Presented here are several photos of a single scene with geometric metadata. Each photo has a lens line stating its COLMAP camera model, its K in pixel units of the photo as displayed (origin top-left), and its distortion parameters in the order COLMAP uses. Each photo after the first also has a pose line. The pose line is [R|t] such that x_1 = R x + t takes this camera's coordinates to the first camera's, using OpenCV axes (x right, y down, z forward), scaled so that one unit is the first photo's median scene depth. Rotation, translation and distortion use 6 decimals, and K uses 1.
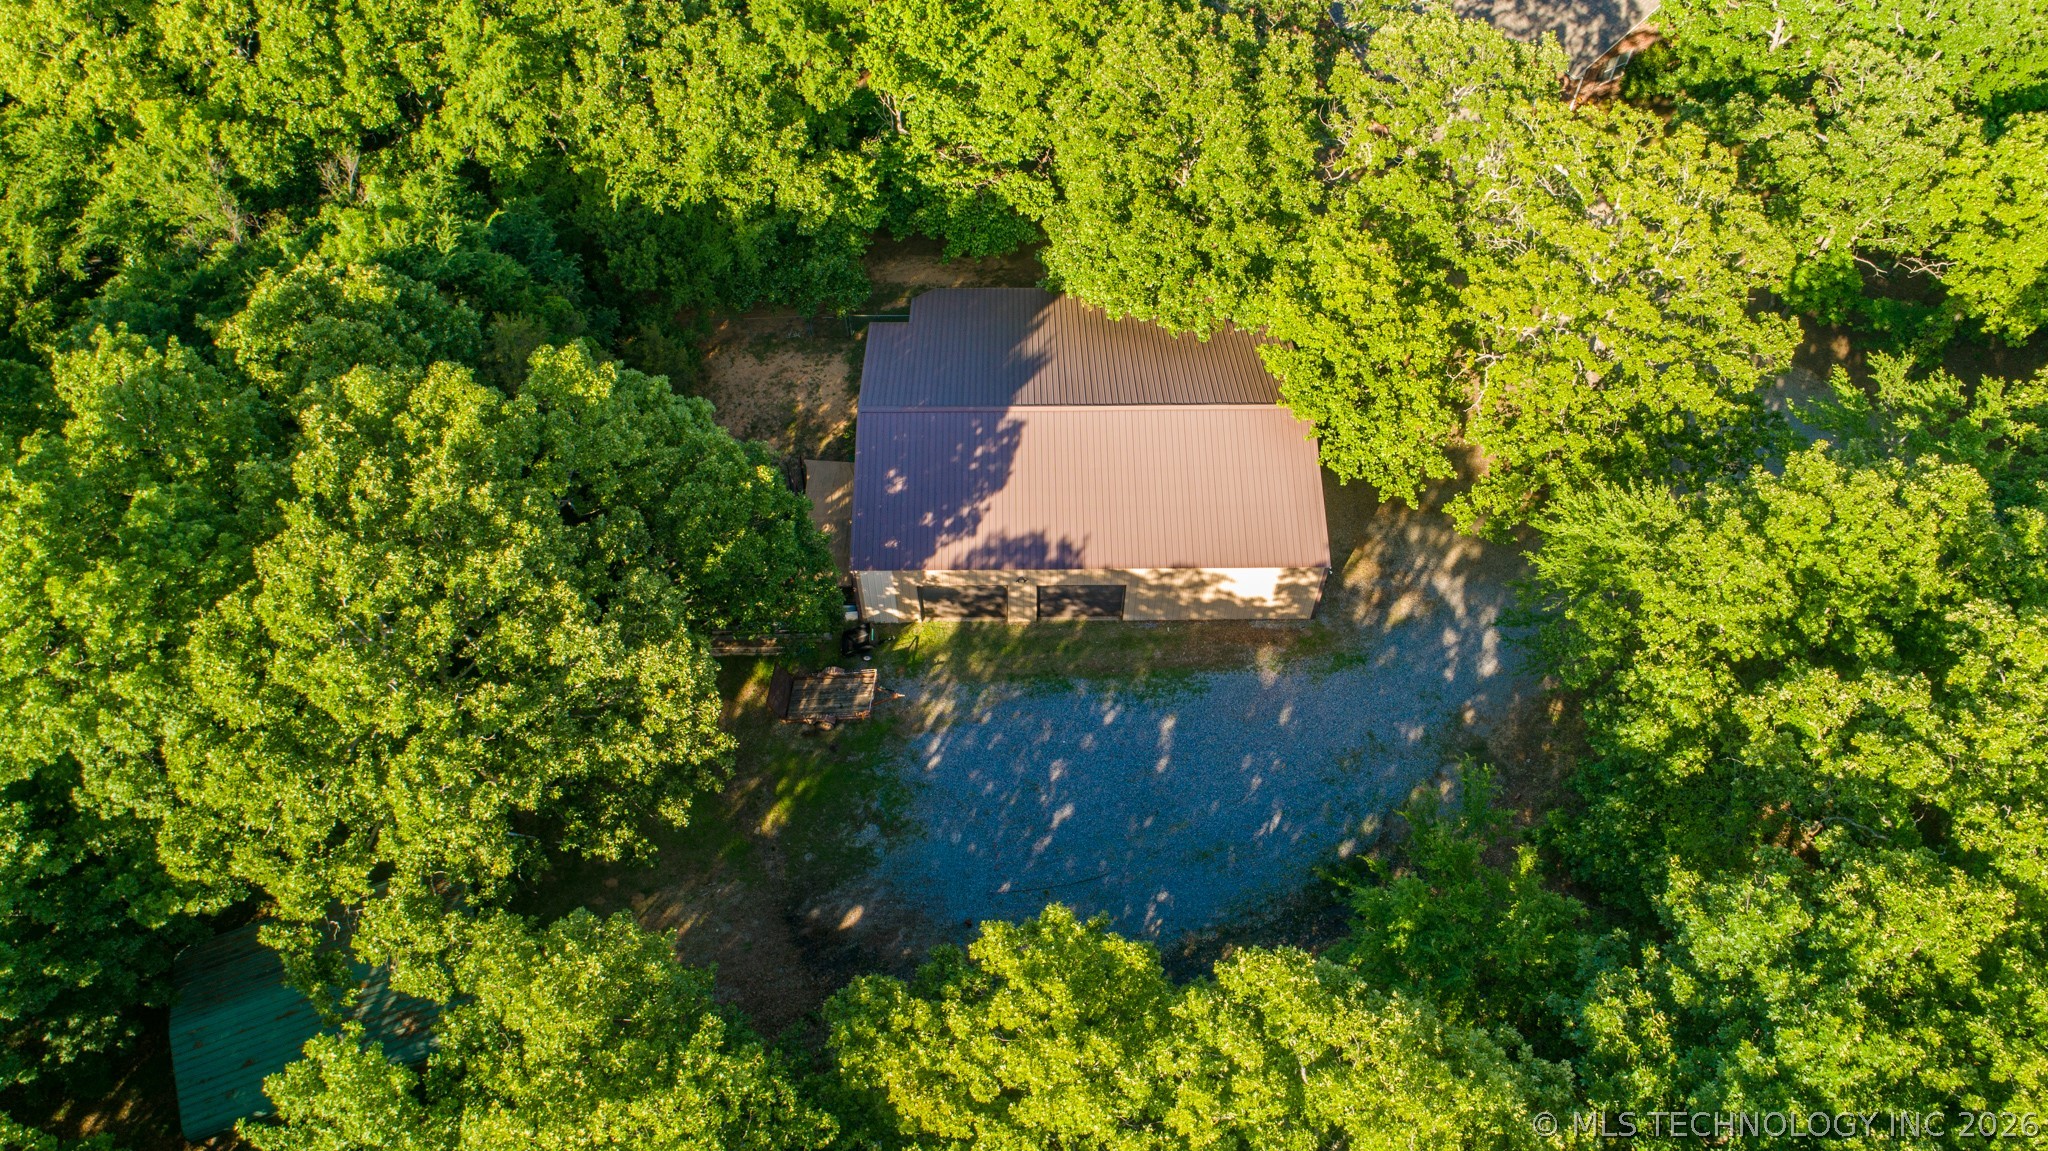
lens RADIAL K [[1395.0, 0, 1027.0], [0, 1395.0, 569.8], [0, 0, 1]] dist [-0.003021, 0.007557]
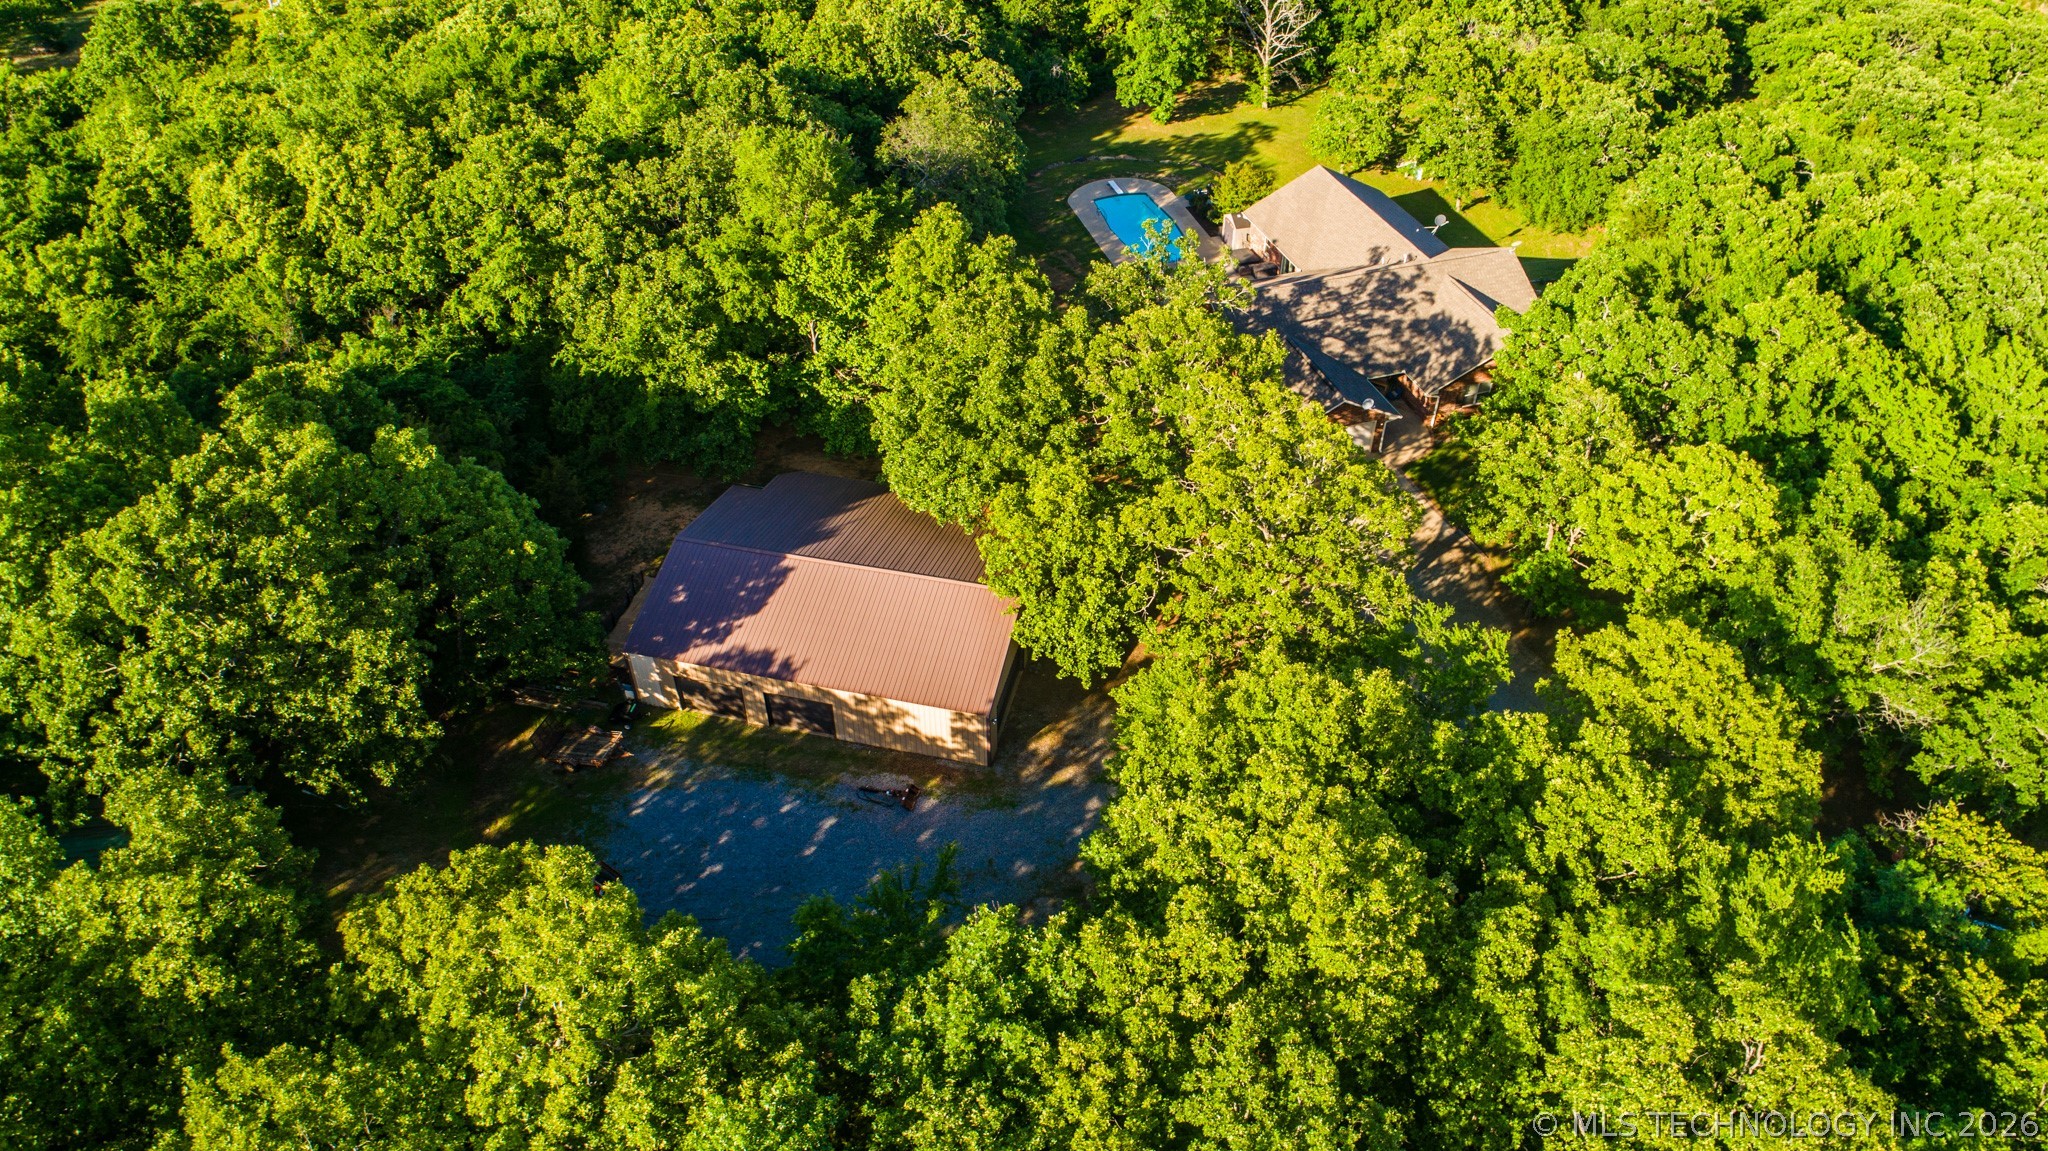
lens RADIAL K [[1409.2, 0, 1029.0], [0, 1409.2, 571.7], [0, 0, 1]] dist [-0.027055, 0.042571]
pose [[0.968210, 0.158027, -0.193901, 0.446567], [-0.195391, 0.961786, -0.191808, 0.098647], [0.156180, 0.223597, 0.962087, -0.178983]]
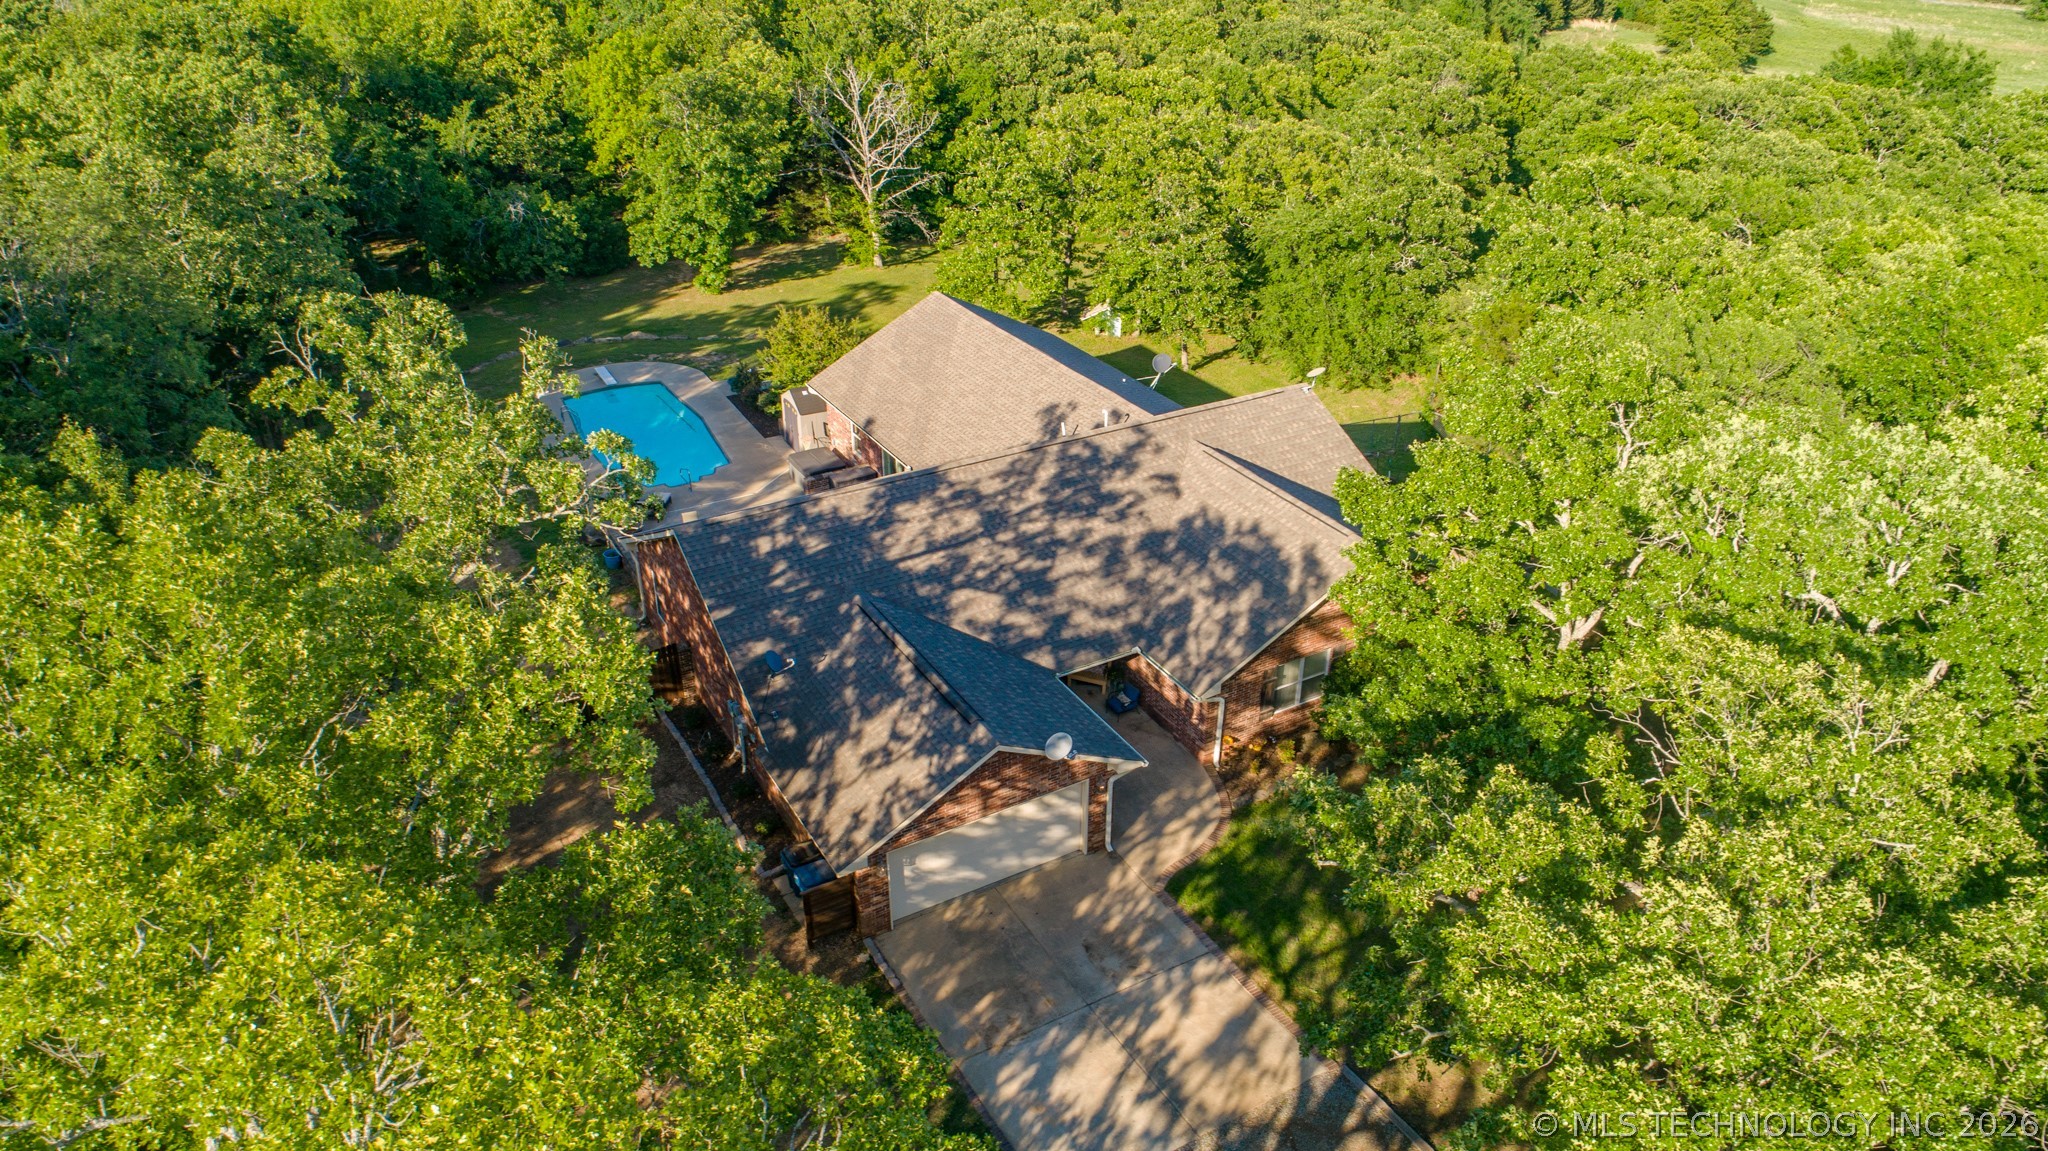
lens RADIAL K [[1395.0, 0, 1027.0], [0, 1395.0, 569.8], [0, 0, 1]] dist [-0.003021, 0.007557]
pose [[0.999000, 0.016878, -0.041391, 0.485600], [-0.032006, 0.916491, -0.398772, -0.271765], [0.031204, 0.399698, 0.916116, 0.733405]]
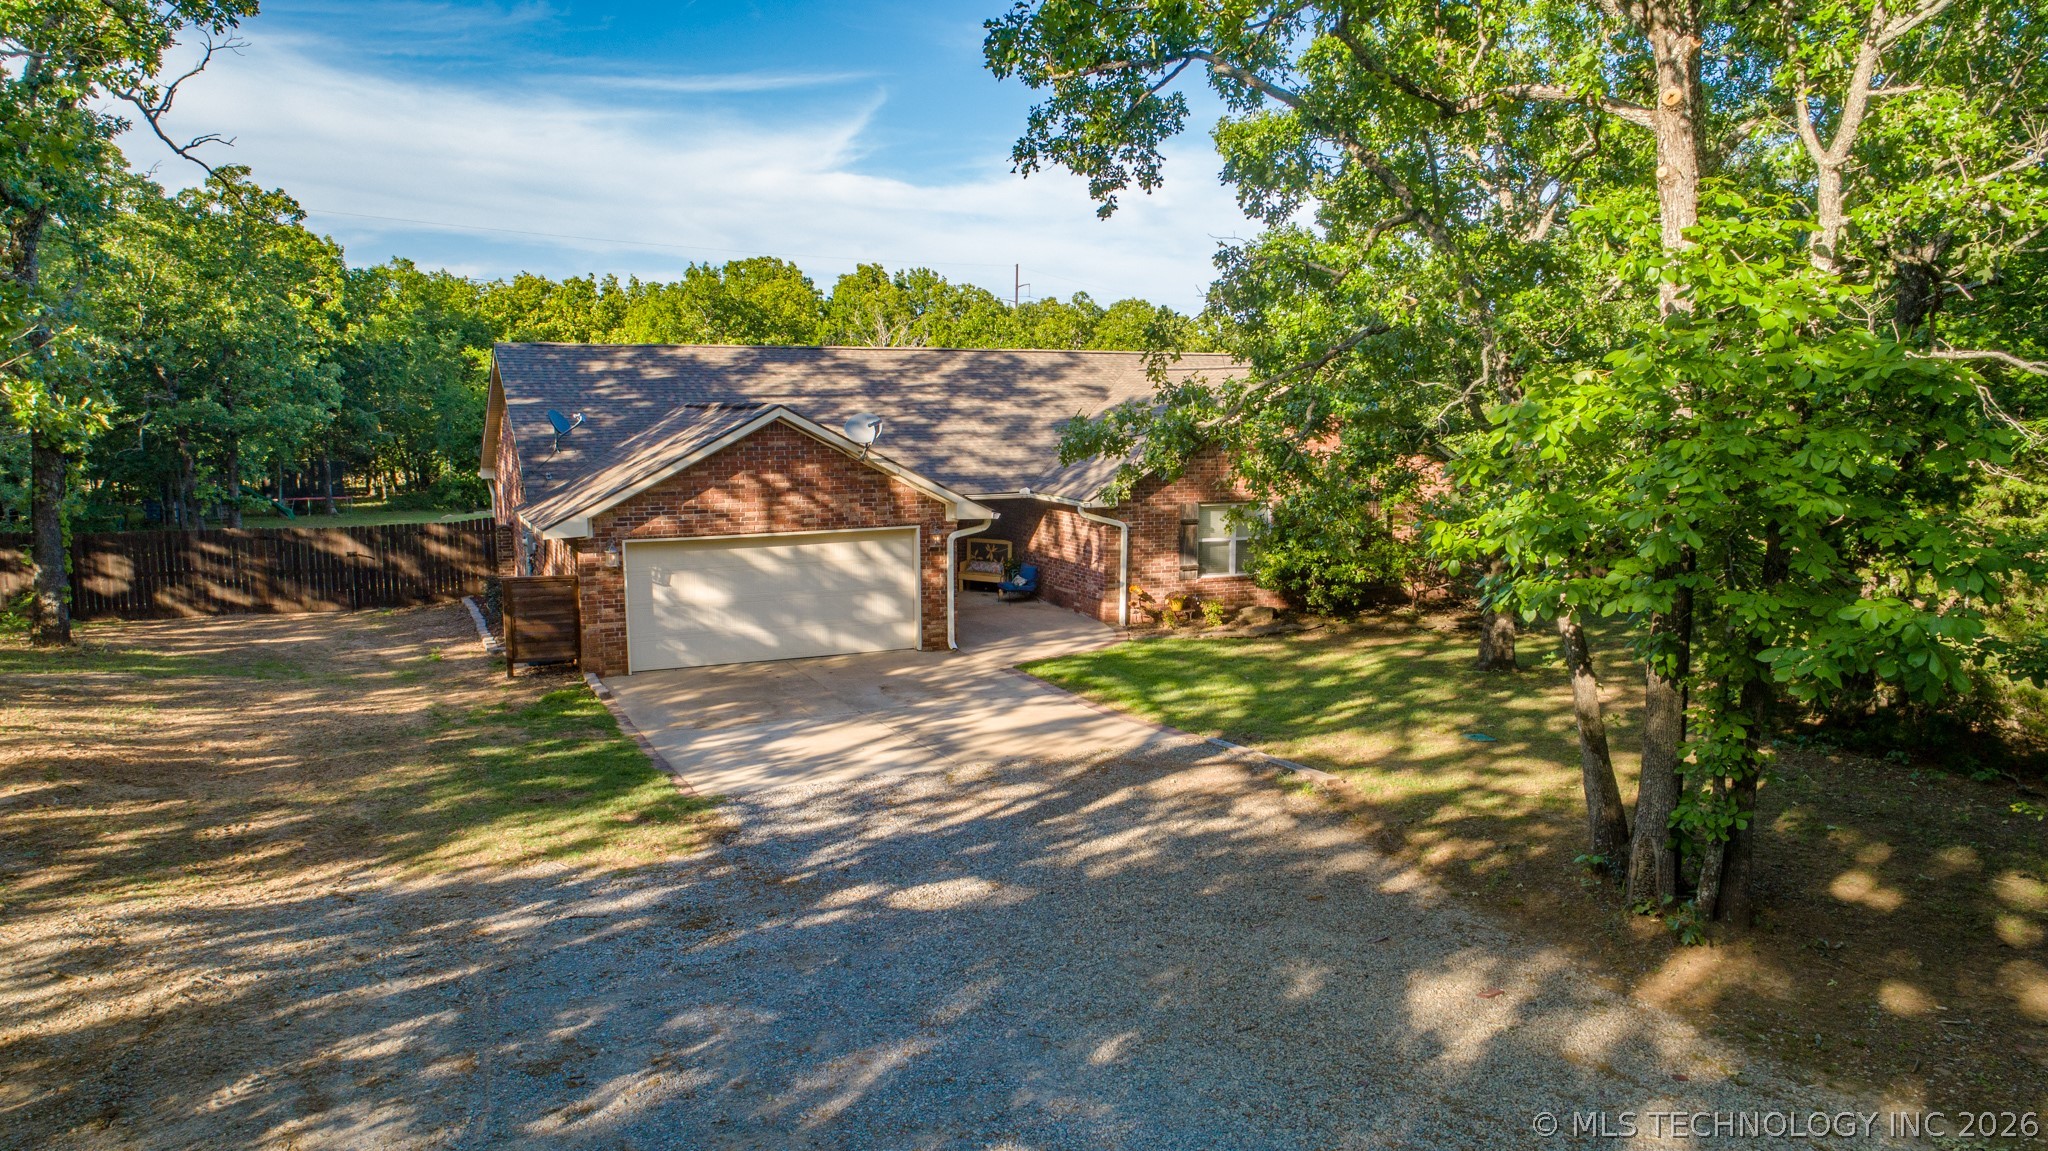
lens RADIAL K [[1395.0, 0, 1027.0], [0, 1395.0, 569.8], [0, 0, 1]] dist [-0.003021, 0.007557]
pose [[0.991978, 0.018582, -0.125041, 0.584082], [-0.101446, 0.707207, -0.699691, -0.095971], [0.075428, 0.706763, 0.703418, 1.019853]]
